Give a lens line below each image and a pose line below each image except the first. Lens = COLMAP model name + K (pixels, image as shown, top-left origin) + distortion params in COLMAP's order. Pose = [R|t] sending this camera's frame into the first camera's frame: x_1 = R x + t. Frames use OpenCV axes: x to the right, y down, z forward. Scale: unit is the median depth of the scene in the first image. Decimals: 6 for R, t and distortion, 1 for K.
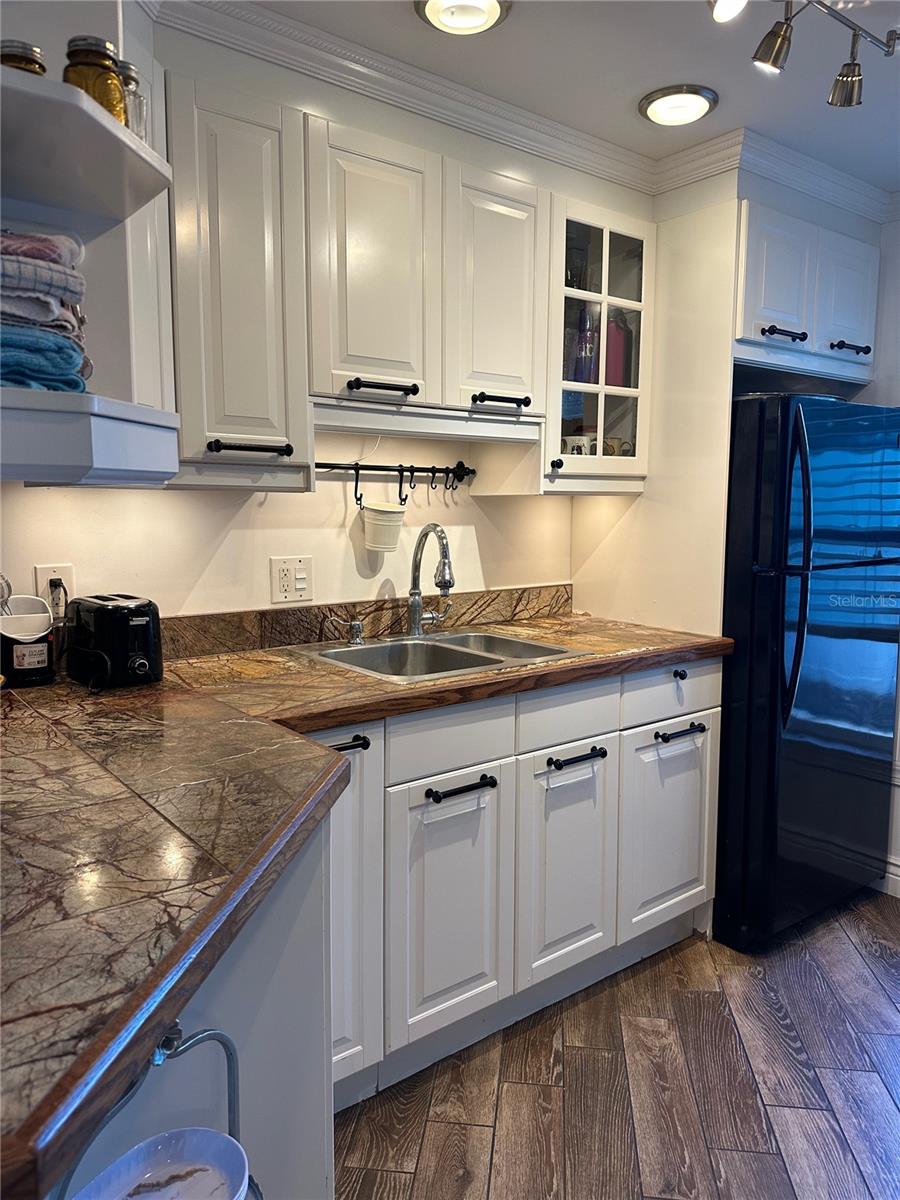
lens RADIAL K [[849.2, 0, 450.0], [0, 849.2, 600.0], [0, 0, 1]] dist [0.112919, -0.161995]
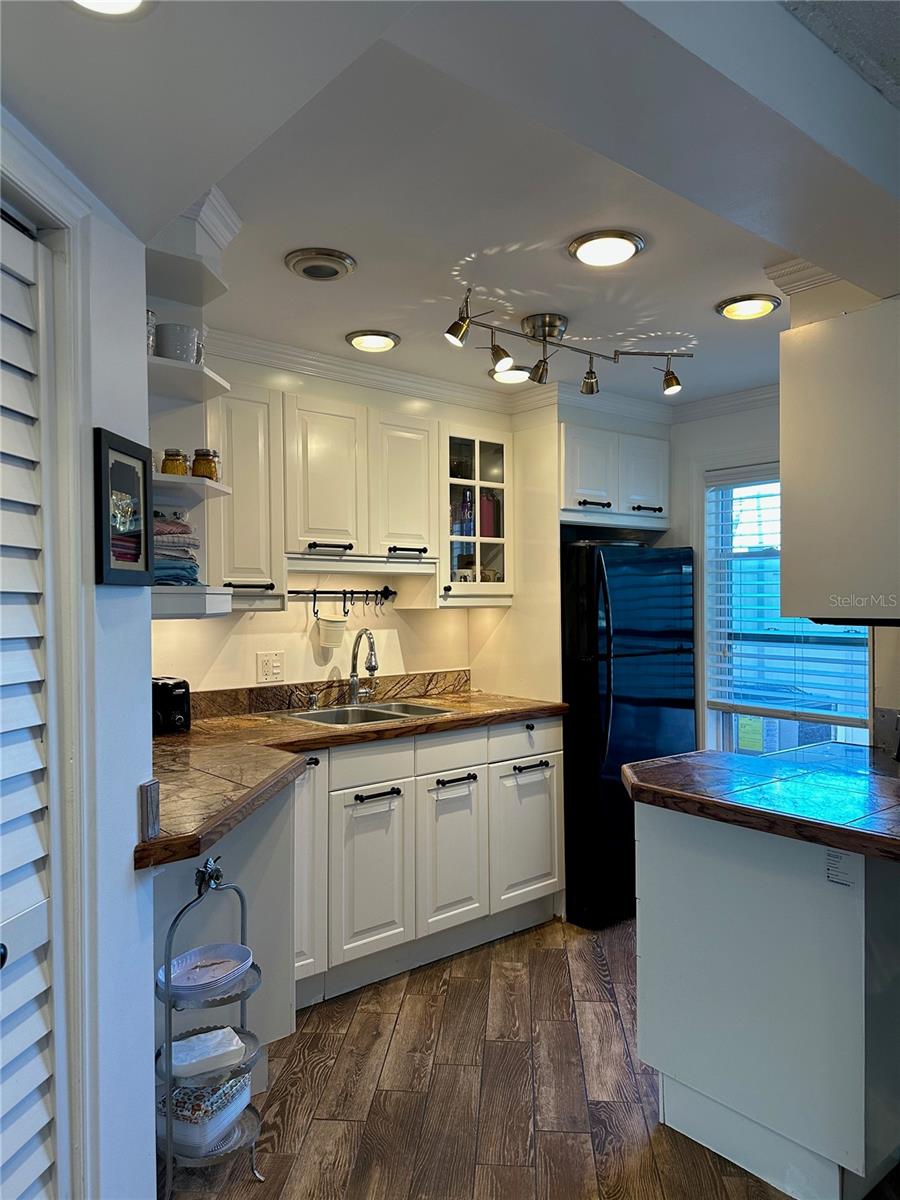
lens RADIAL K [[846.2, 0, 450.0], [0, 846.2, 600.0], [0, 0, 1]] dist [0.194056, -0.429871]
pose [[0.999143, -0.009846, 0.040214, 0.071480], [0.014463, 0.993122, -0.116190, 0.037908], [-0.038794, 0.116672, 0.992413, -0.518990]]
